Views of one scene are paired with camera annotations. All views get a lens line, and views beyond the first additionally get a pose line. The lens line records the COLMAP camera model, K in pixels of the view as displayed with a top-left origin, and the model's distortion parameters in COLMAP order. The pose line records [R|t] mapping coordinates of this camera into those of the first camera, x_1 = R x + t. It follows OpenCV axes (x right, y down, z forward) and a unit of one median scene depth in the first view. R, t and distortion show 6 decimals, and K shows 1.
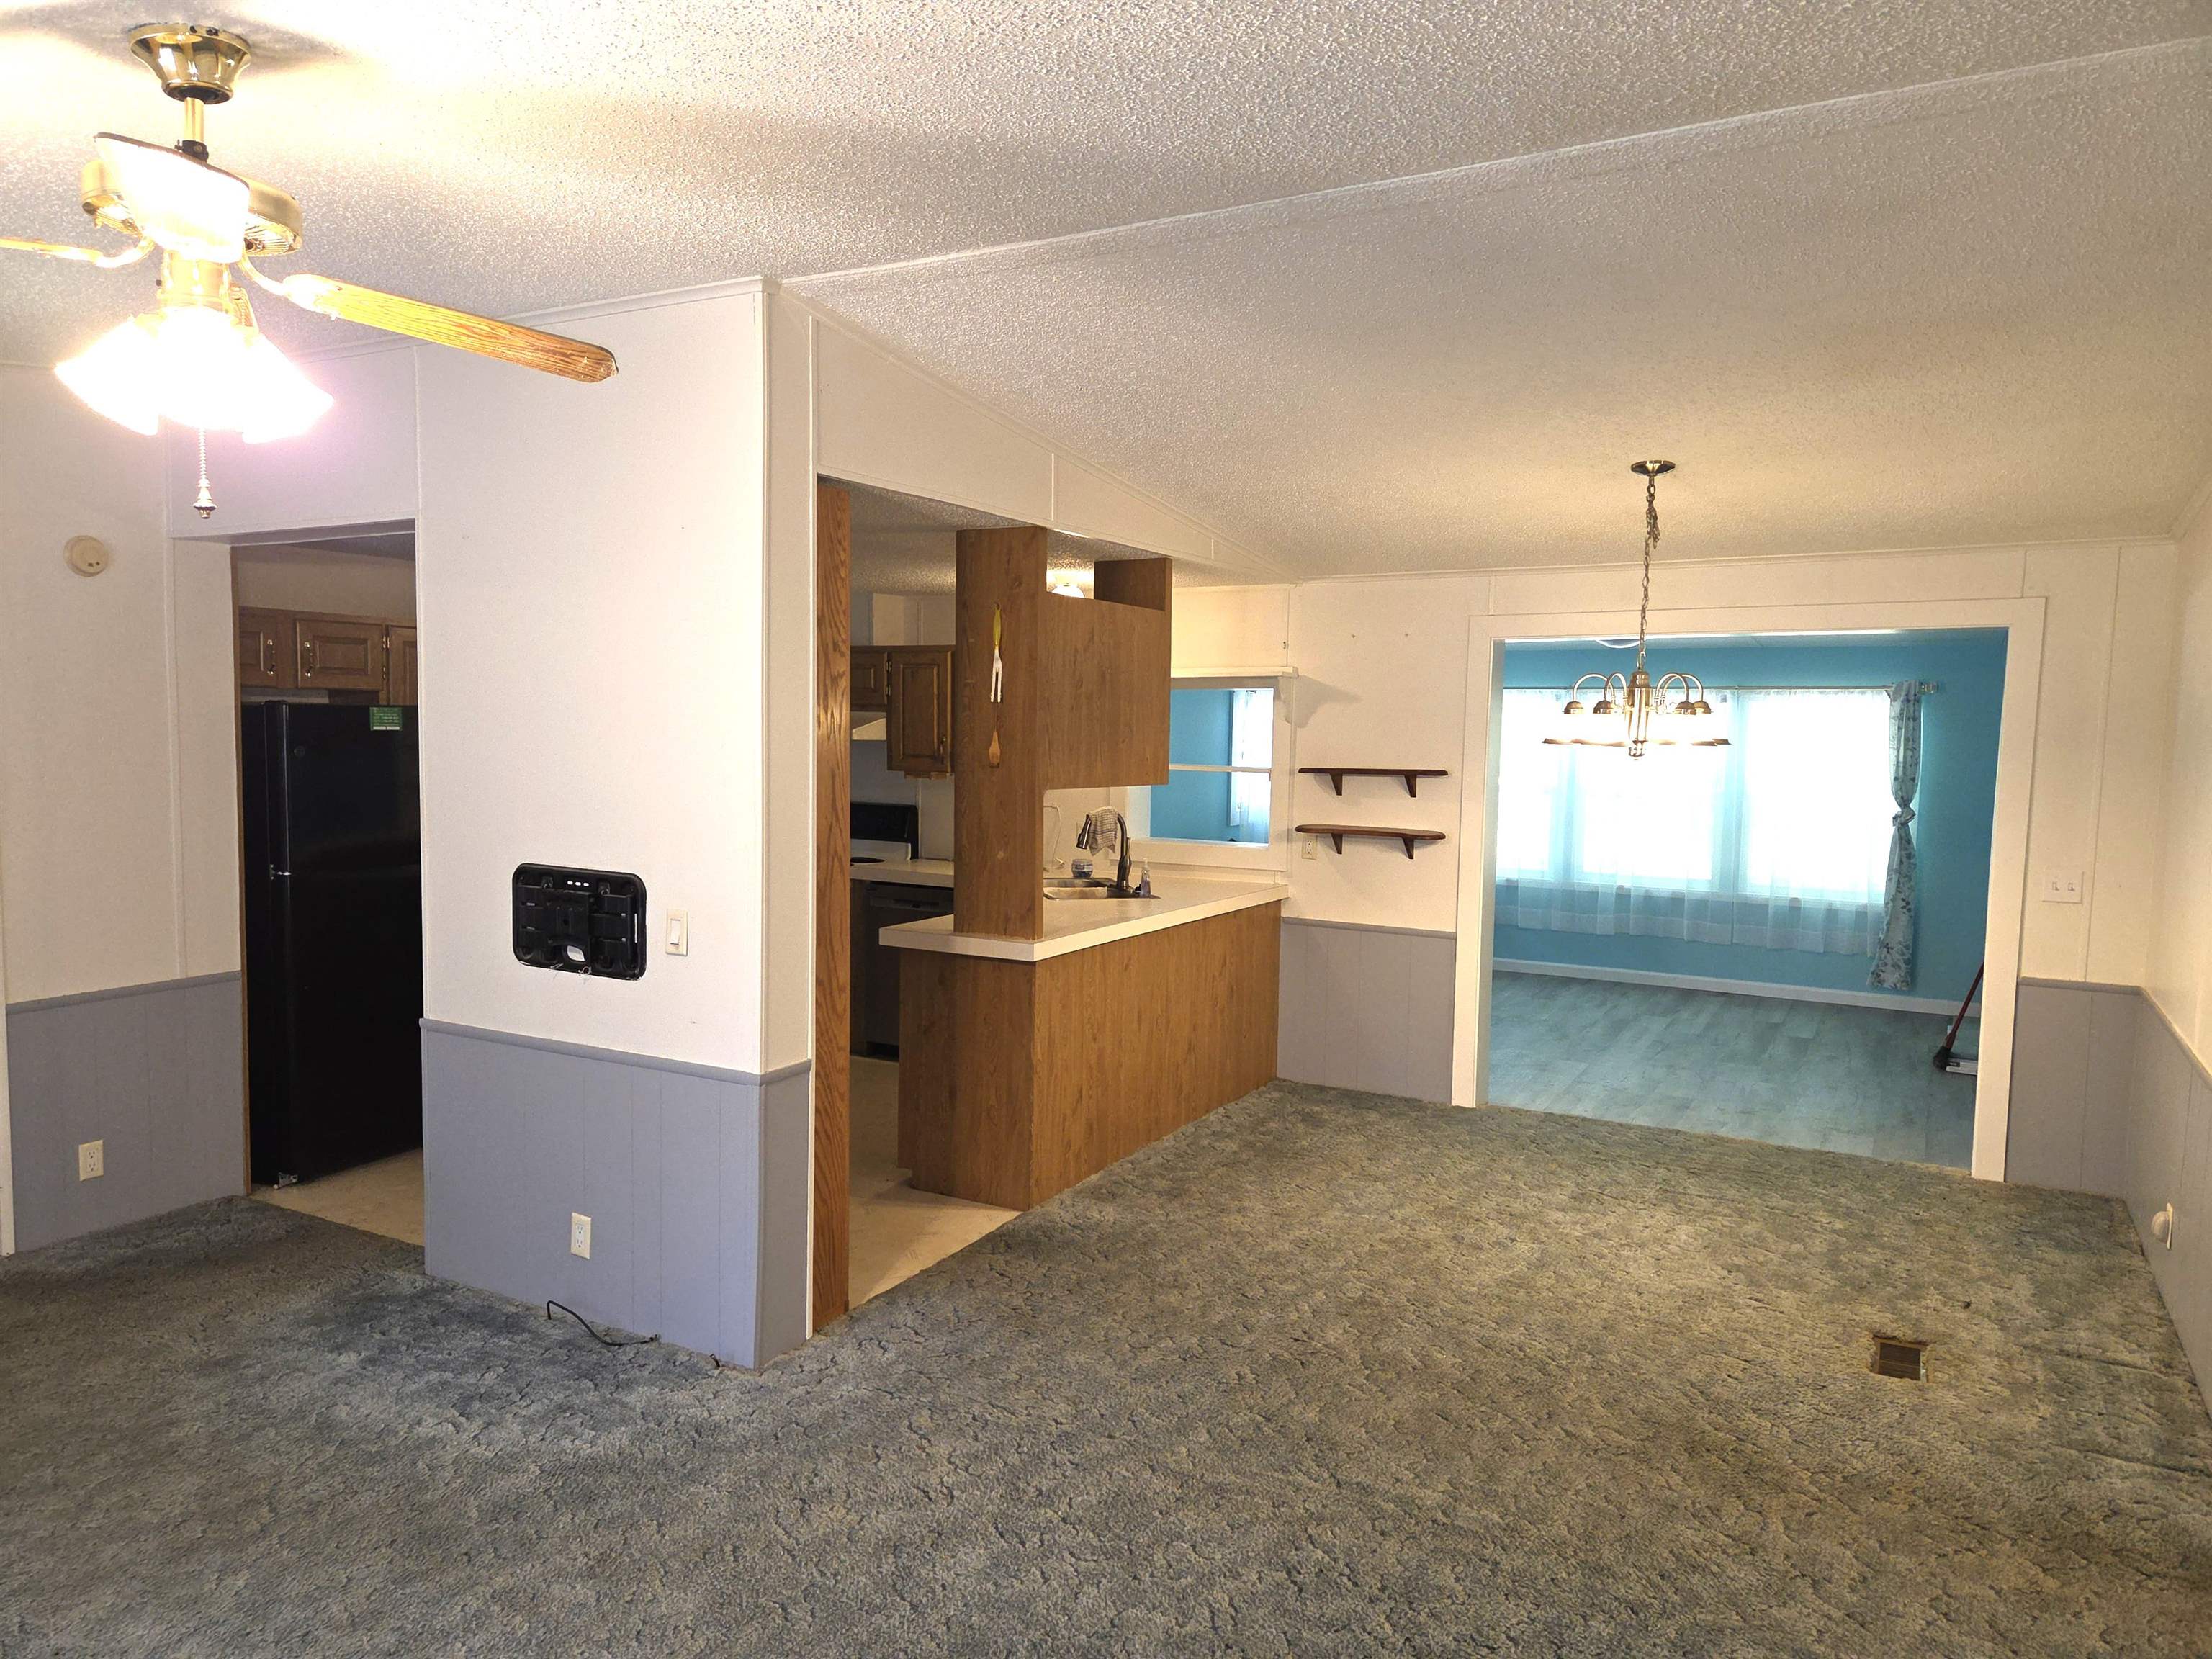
lens RADIAL K [[1482.7, 0, 1106.0], [0, 1482.7, 829.5], [0, 0, 1]] dist [0.087033, -0.069680]
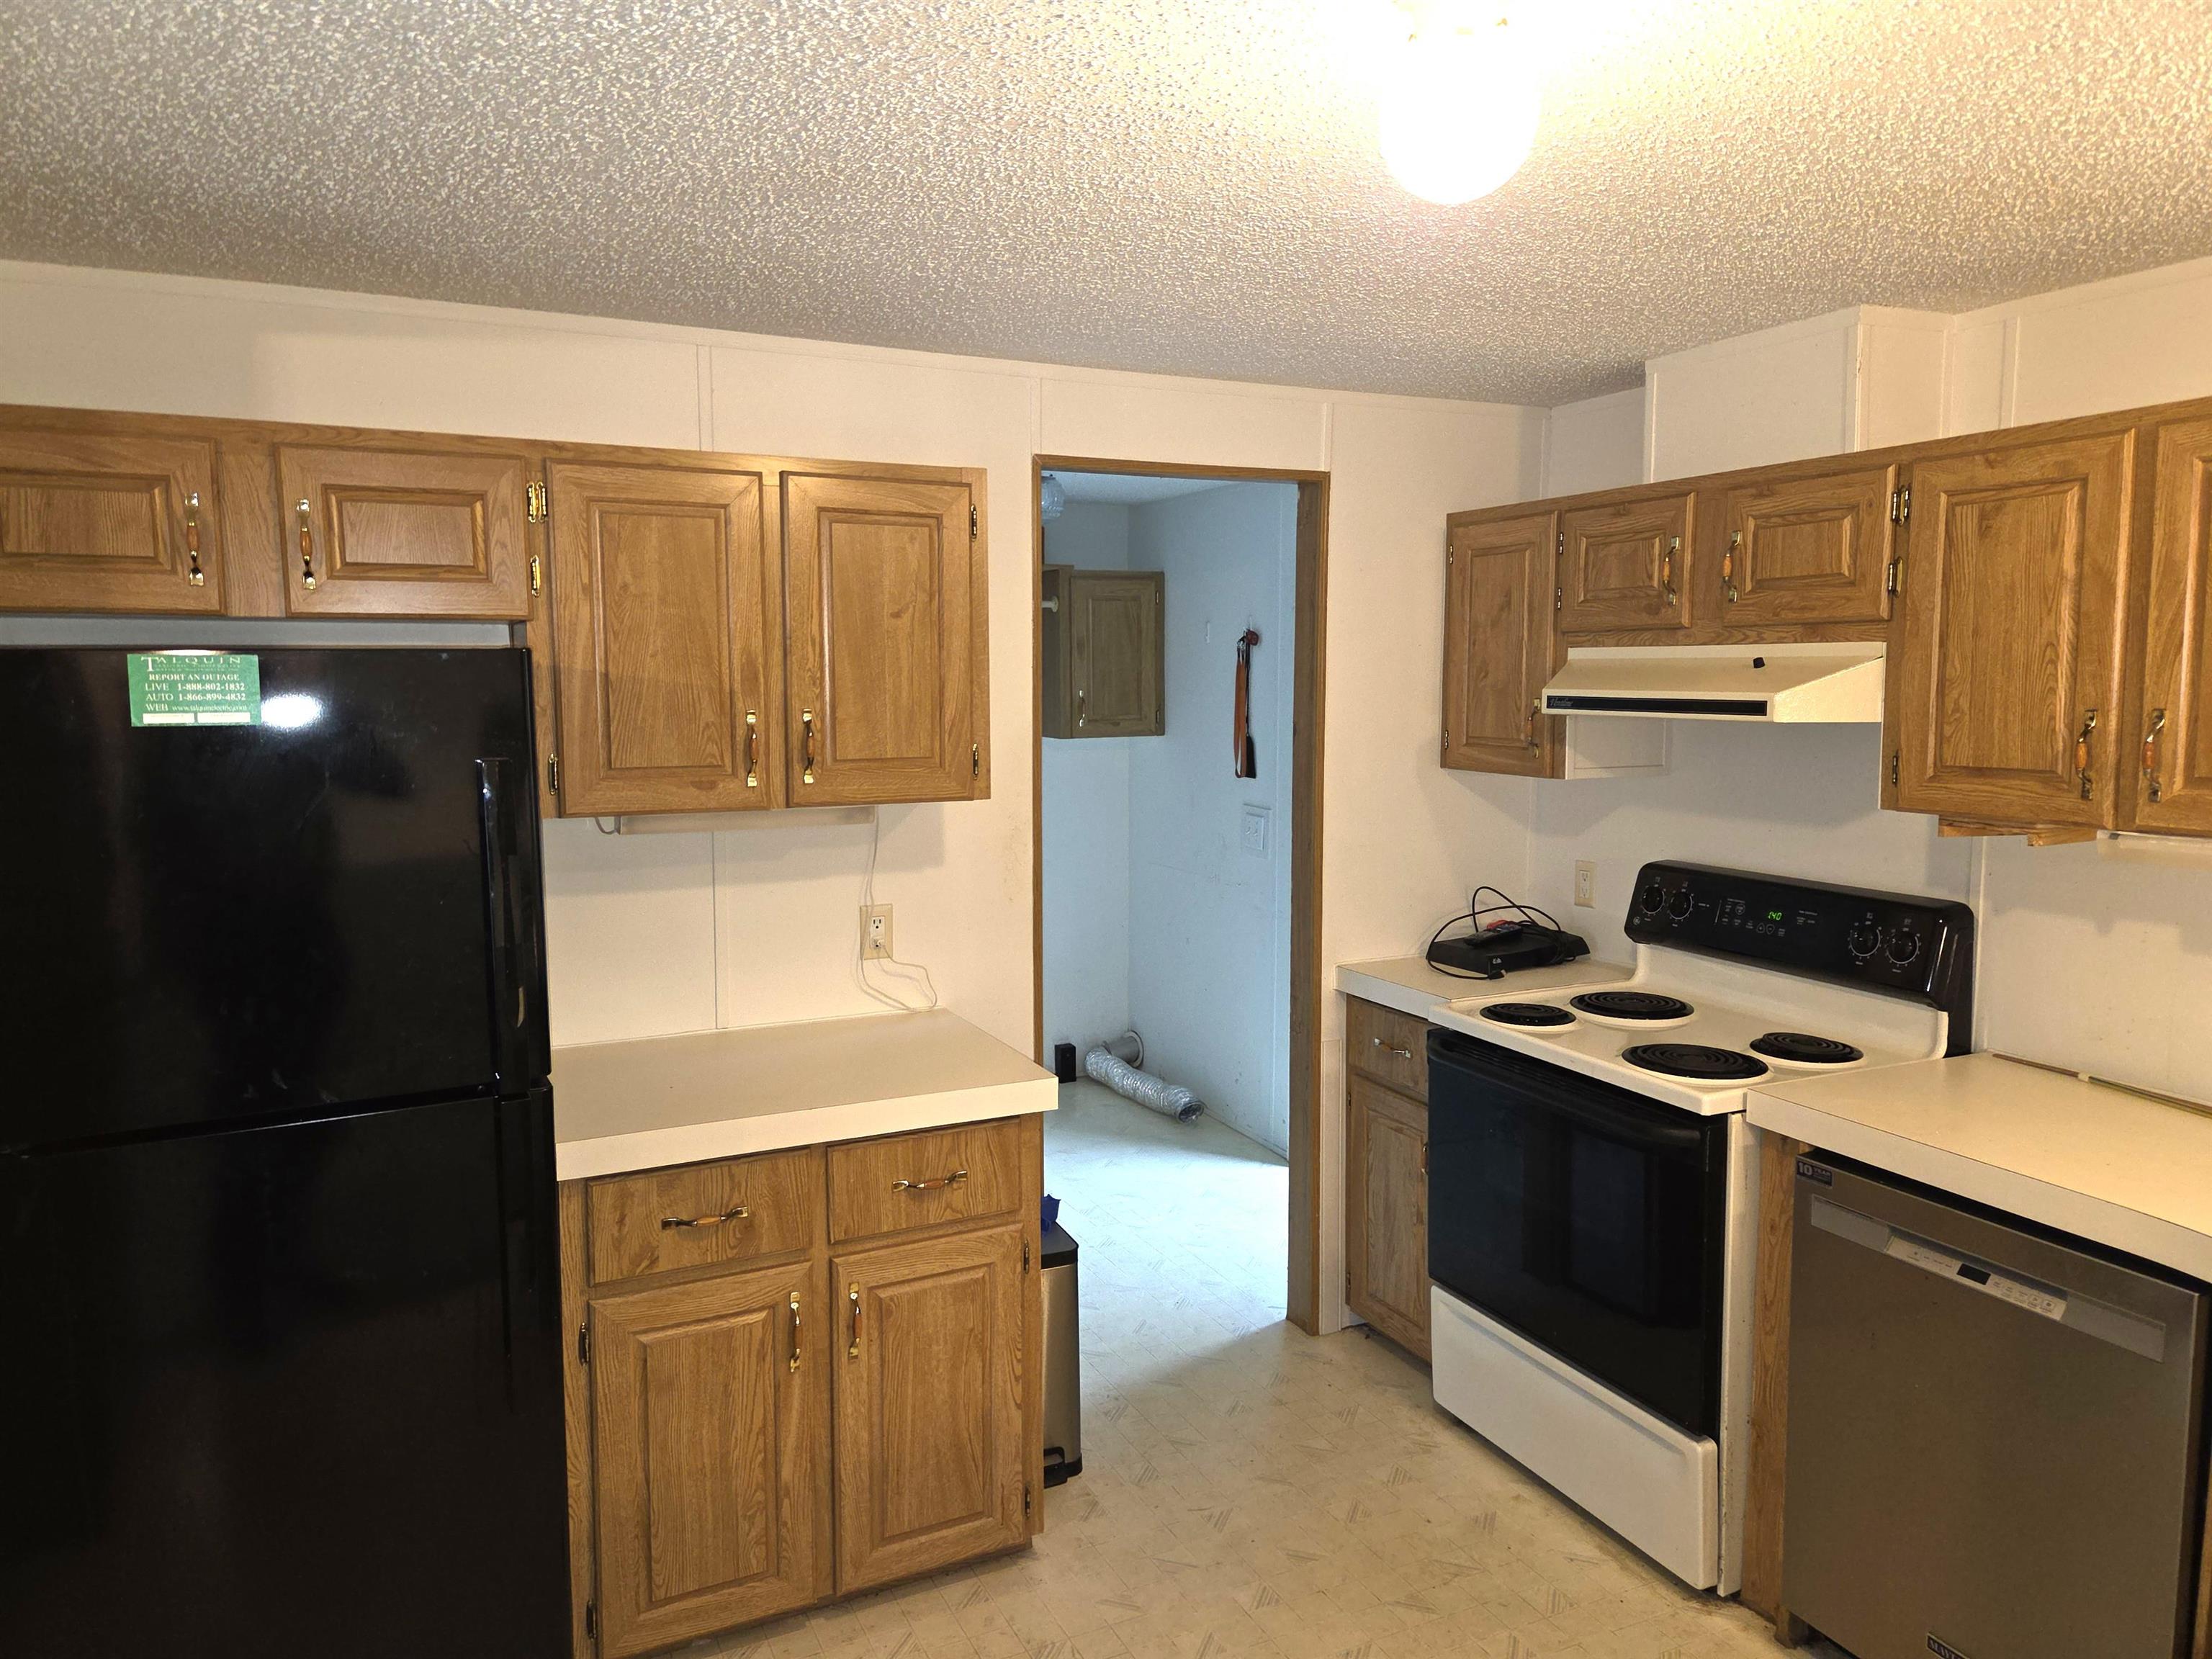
lens RADIAL K [[1482.7, 0, 1106.0], [0, 1482.7, 829.5], [0, 0, 1]] dist [0.087033, -0.069680]
pose [[0.814535, 0.037377, -0.578910, -0.090312], [-0.025770, 0.999268, 0.028259, -0.040759], [0.579542, -0.008099, 0.814902, 0.608213]]
